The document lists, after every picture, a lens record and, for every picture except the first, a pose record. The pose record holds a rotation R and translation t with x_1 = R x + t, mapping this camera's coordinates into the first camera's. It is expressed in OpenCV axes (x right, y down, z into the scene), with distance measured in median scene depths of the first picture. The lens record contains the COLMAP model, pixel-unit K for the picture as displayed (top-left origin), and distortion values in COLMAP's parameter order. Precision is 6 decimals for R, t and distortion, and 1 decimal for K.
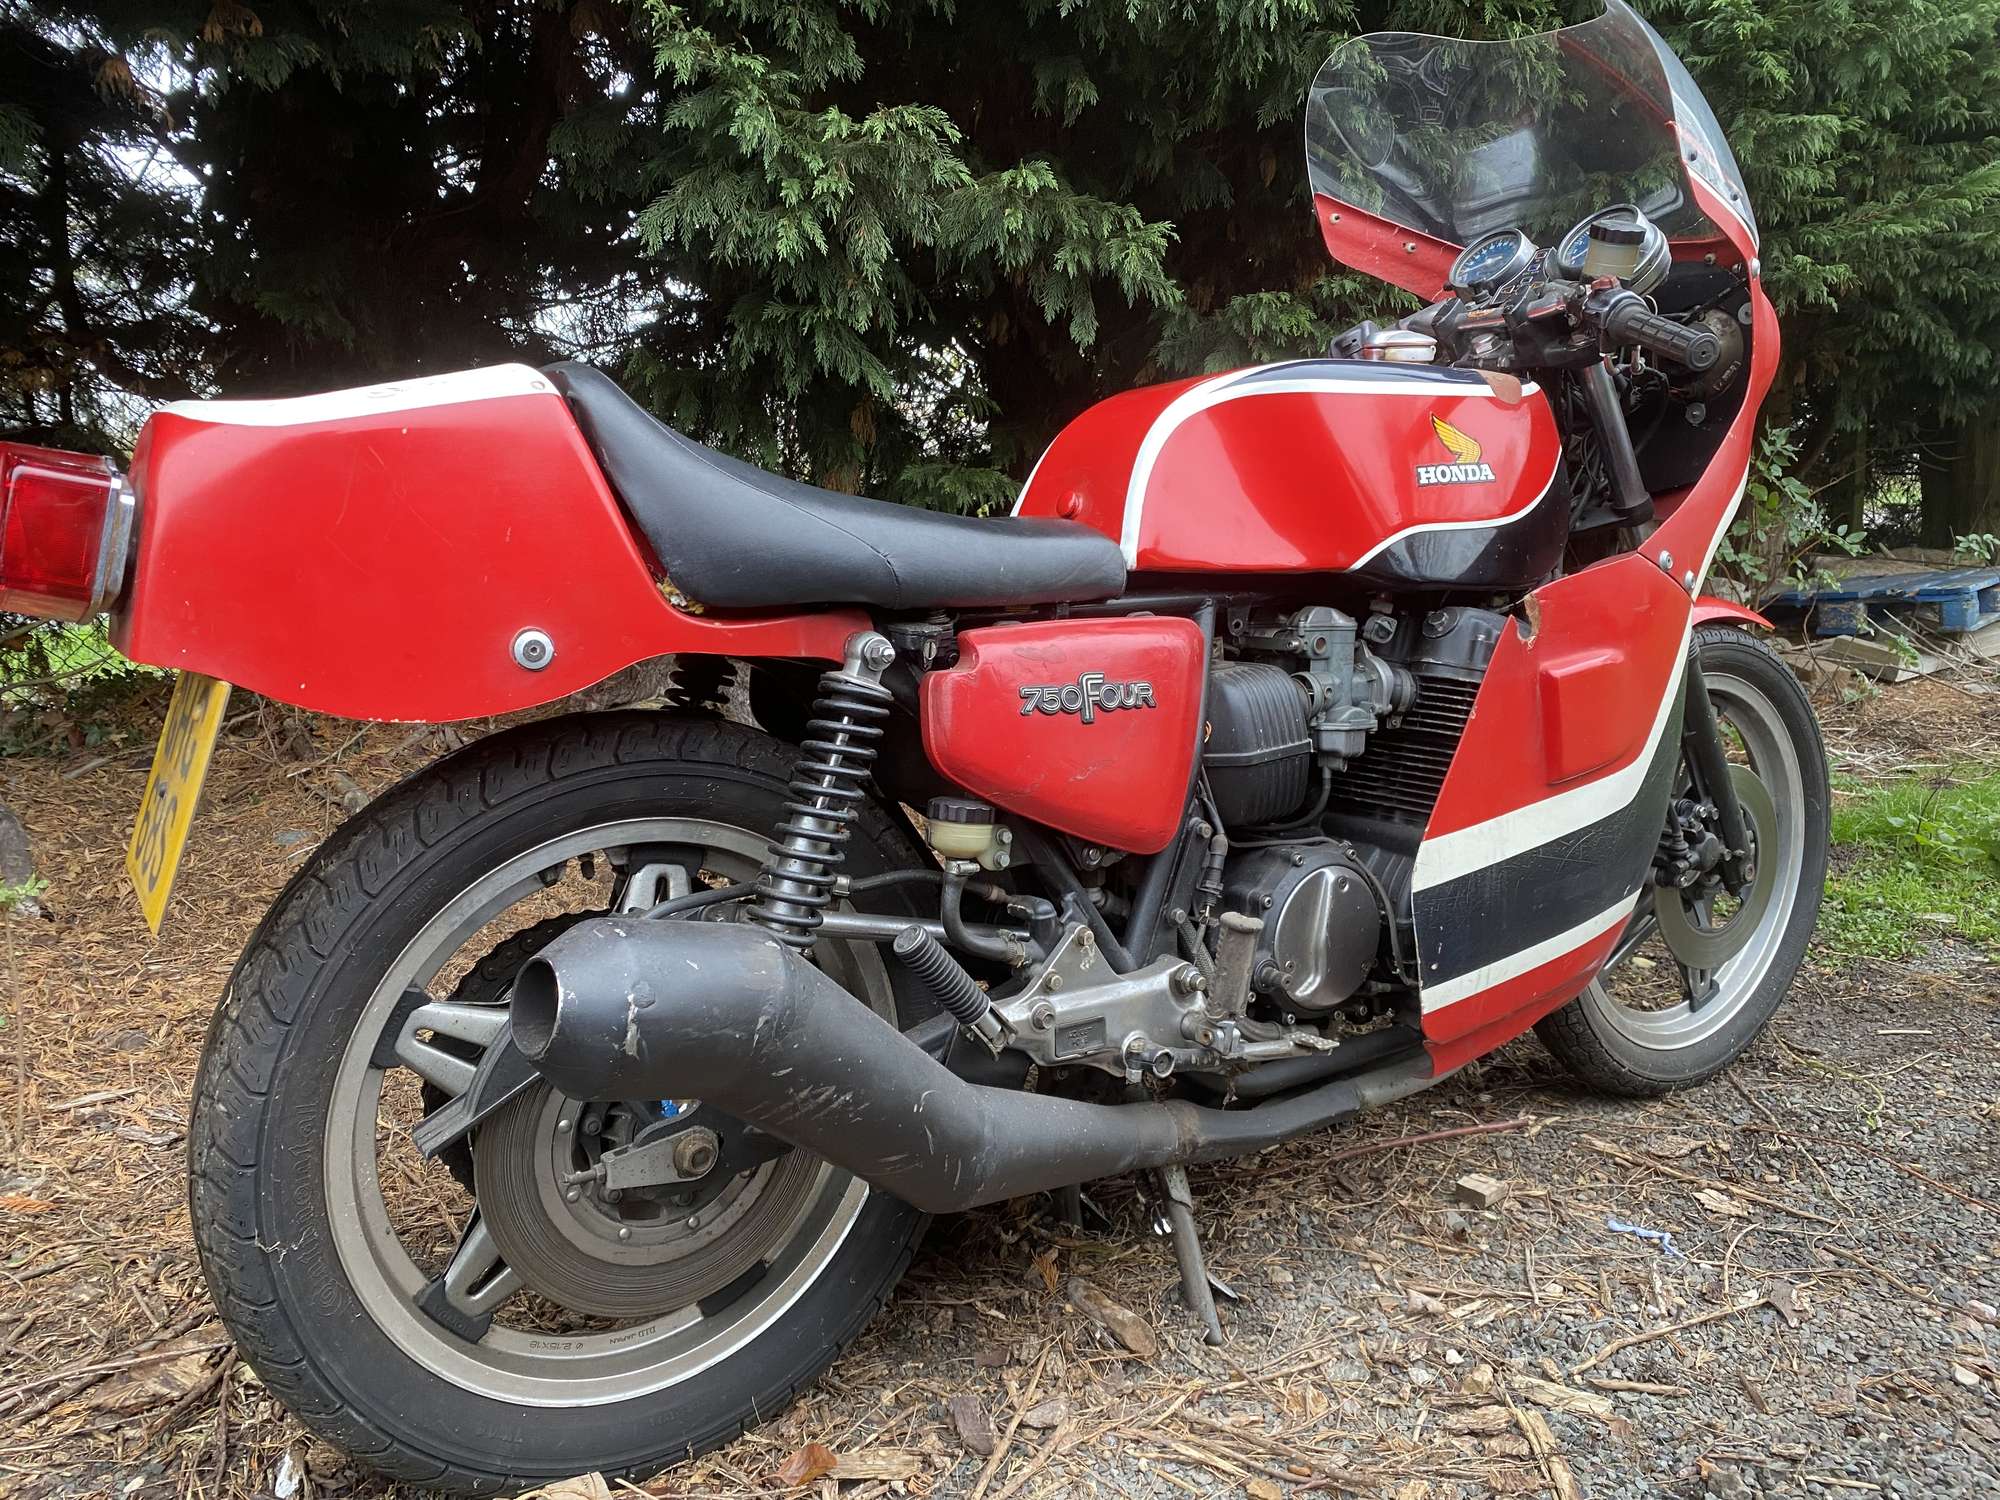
lens RADIAL K [[1488.1, 0, 1005.2], [0, 1488.1, 755.0], [0, 0, 1]] dist [0.012813, -0.011040]
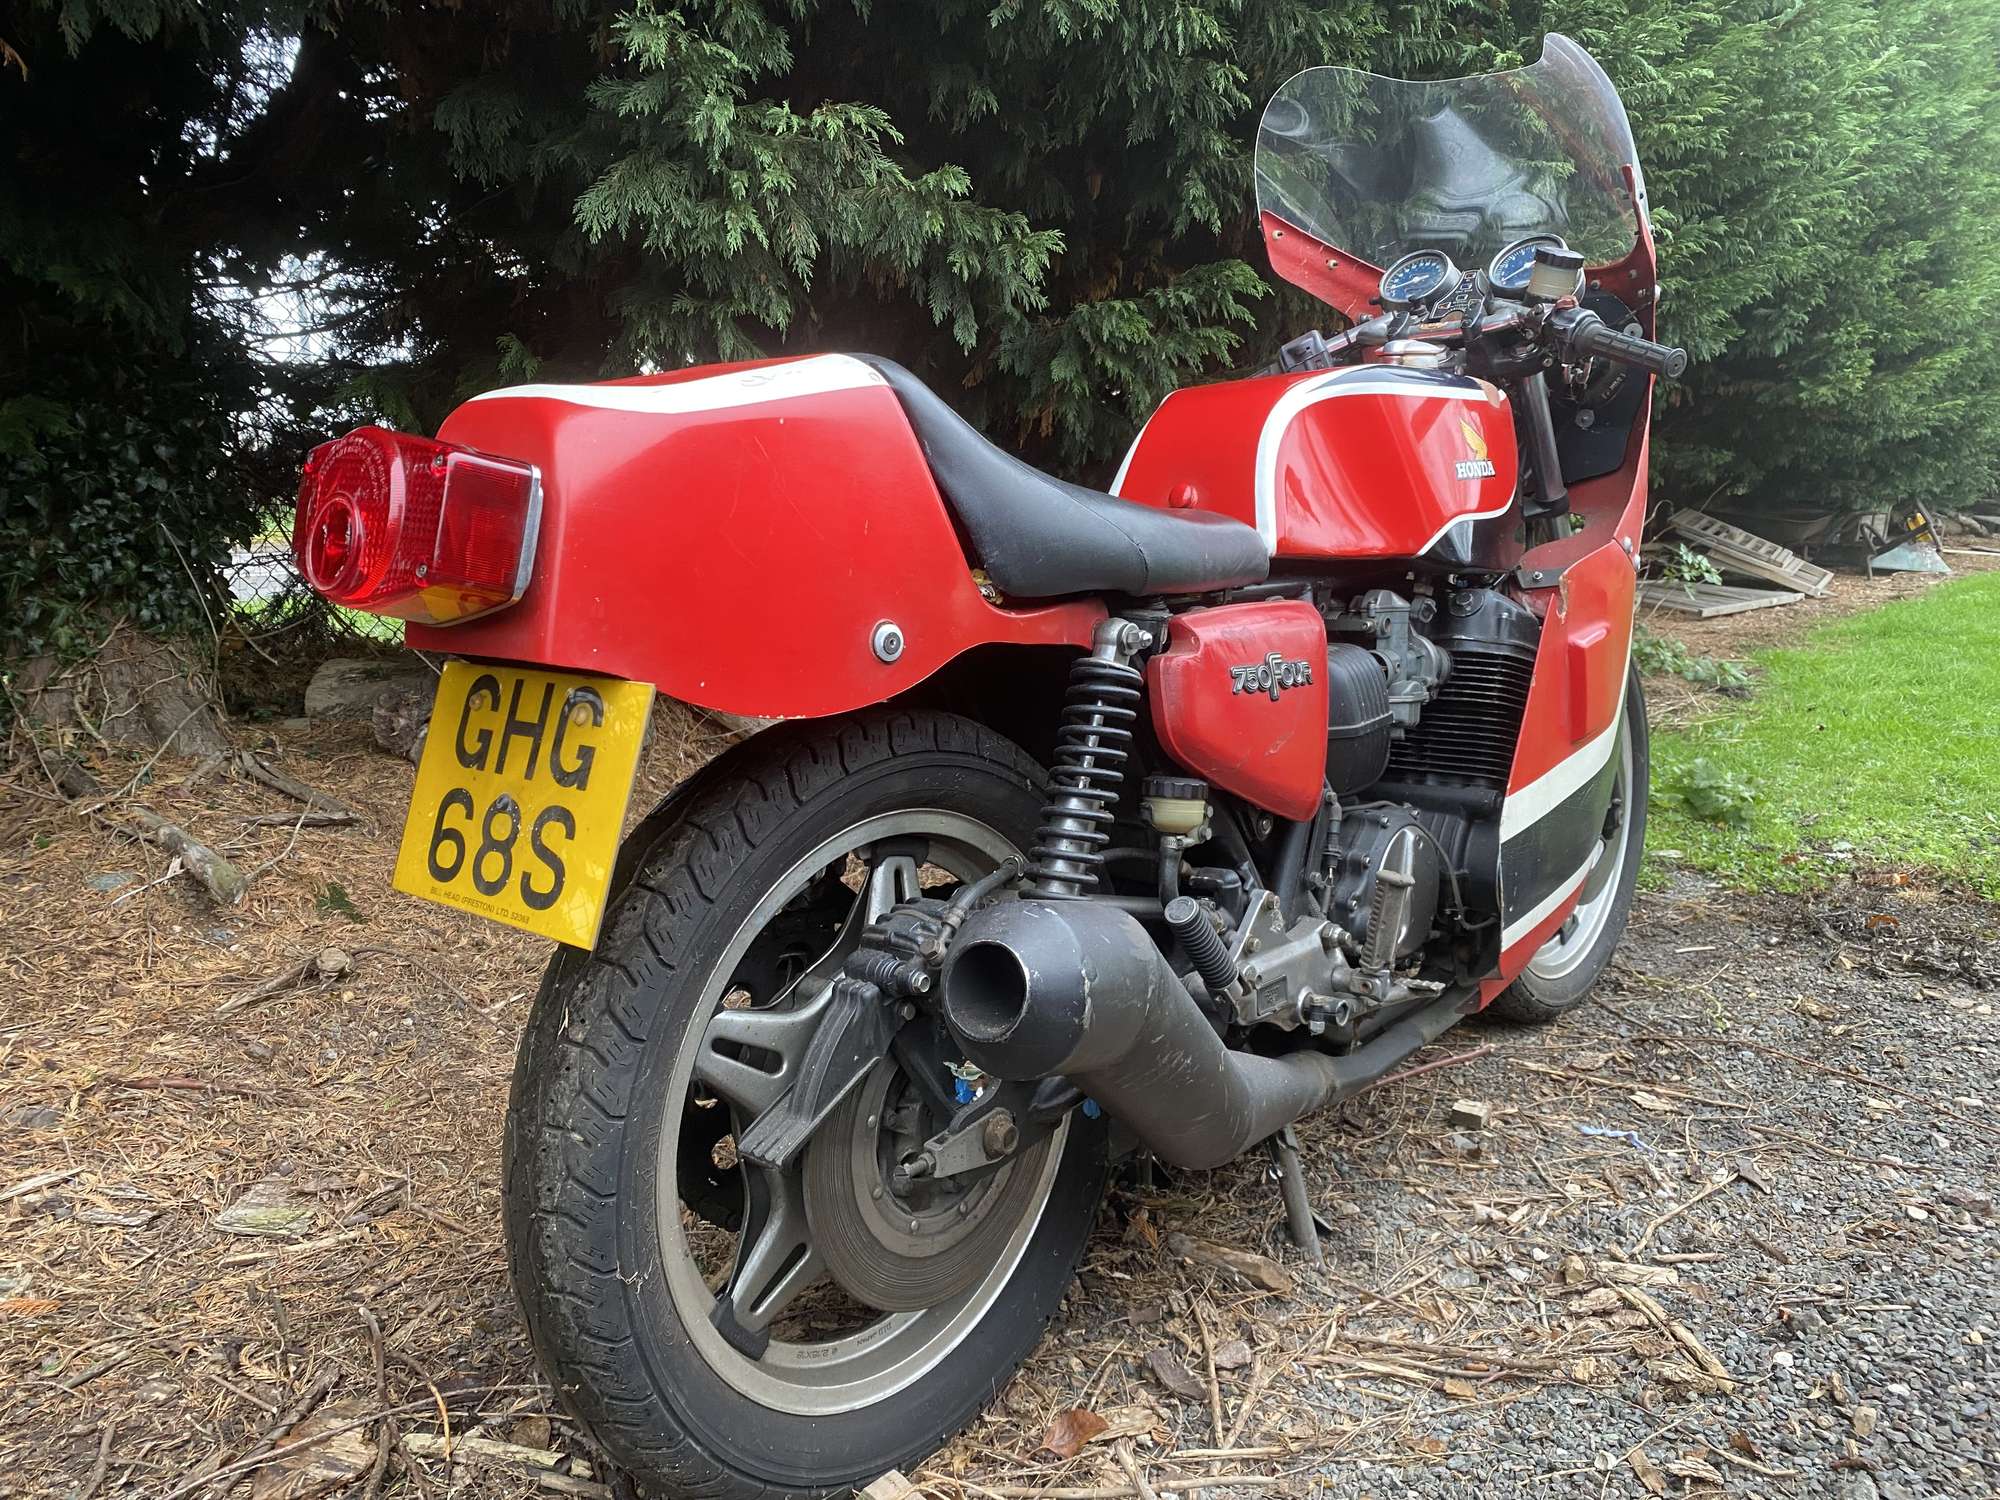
lens RADIAL K [[1488.1, 0, 966.9], [0, 1488.1, 756.7], [0, 0, 1]] dist [0.012813, -0.011040]
pose [[0.966178, -0.047381, 0.253486, -0.373369], [0.047855, 0.998845, 0.004299, 0.003499], [-0.253397, 0.007977, 0.967329, 0.018408]]
